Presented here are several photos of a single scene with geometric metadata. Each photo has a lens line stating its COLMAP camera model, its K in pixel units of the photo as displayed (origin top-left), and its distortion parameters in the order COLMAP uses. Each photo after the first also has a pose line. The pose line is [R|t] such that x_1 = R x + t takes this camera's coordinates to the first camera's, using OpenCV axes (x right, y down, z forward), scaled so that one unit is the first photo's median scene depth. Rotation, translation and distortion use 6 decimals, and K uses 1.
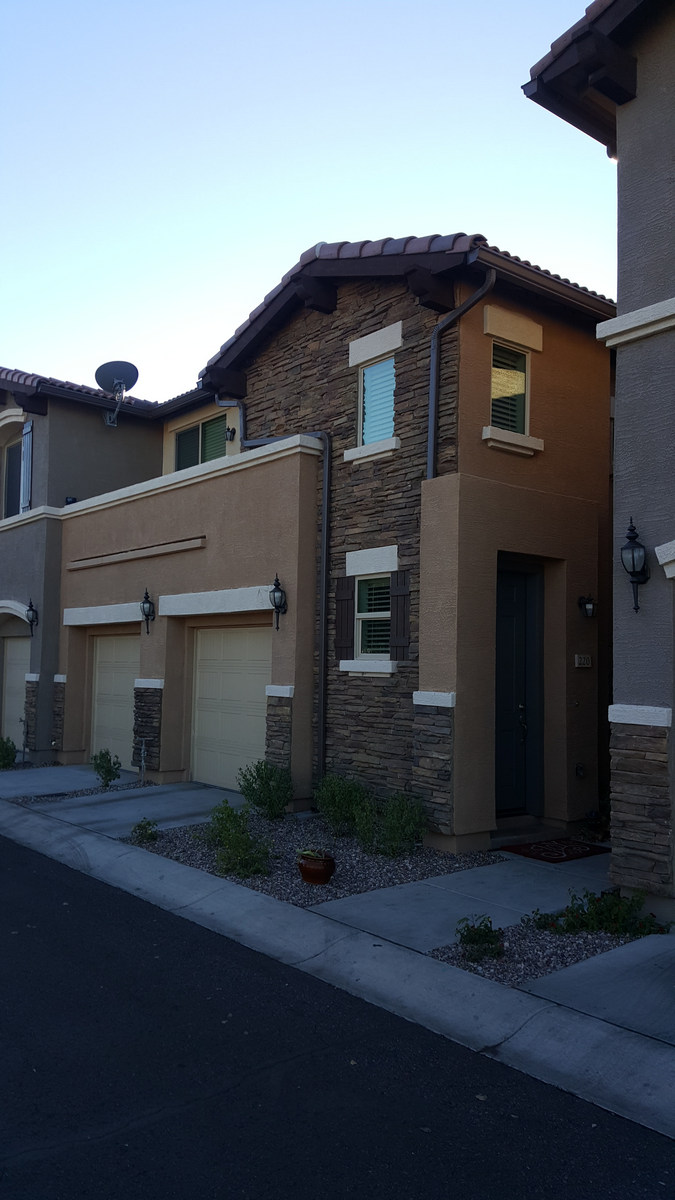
lens RADIAL K [[903.3, 0, 335.4], [0, 903.3, 620.8], [0, 0, 1]] dist [0.051532, -0.000490]
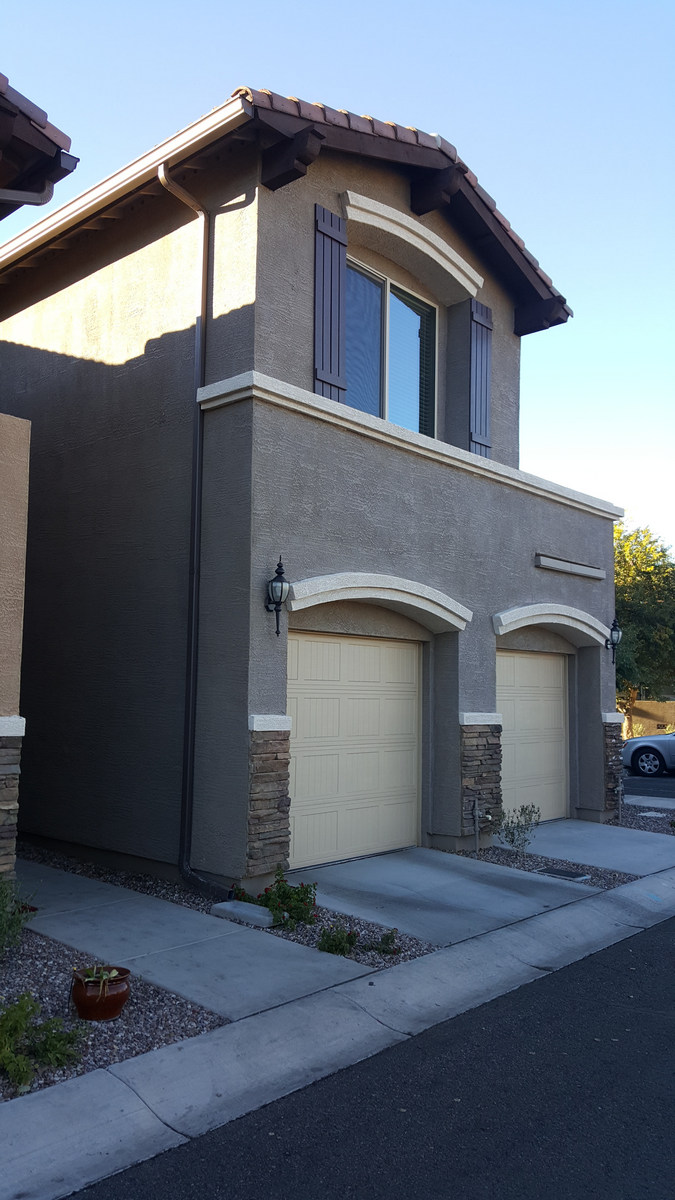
lens RADIAL K [[886.9, 0, 337.5], [0, 886.9, 600.0], [0, 0, 1]] dist [0.098930, -0.000425]
pose [[-0.159062, 0.072184, 0.984626, -0.532089], [-0.073647, 0.993677, -0.084745, 0.023657], [-0.984518, -0.085994, -0.152740, 0.710383]]
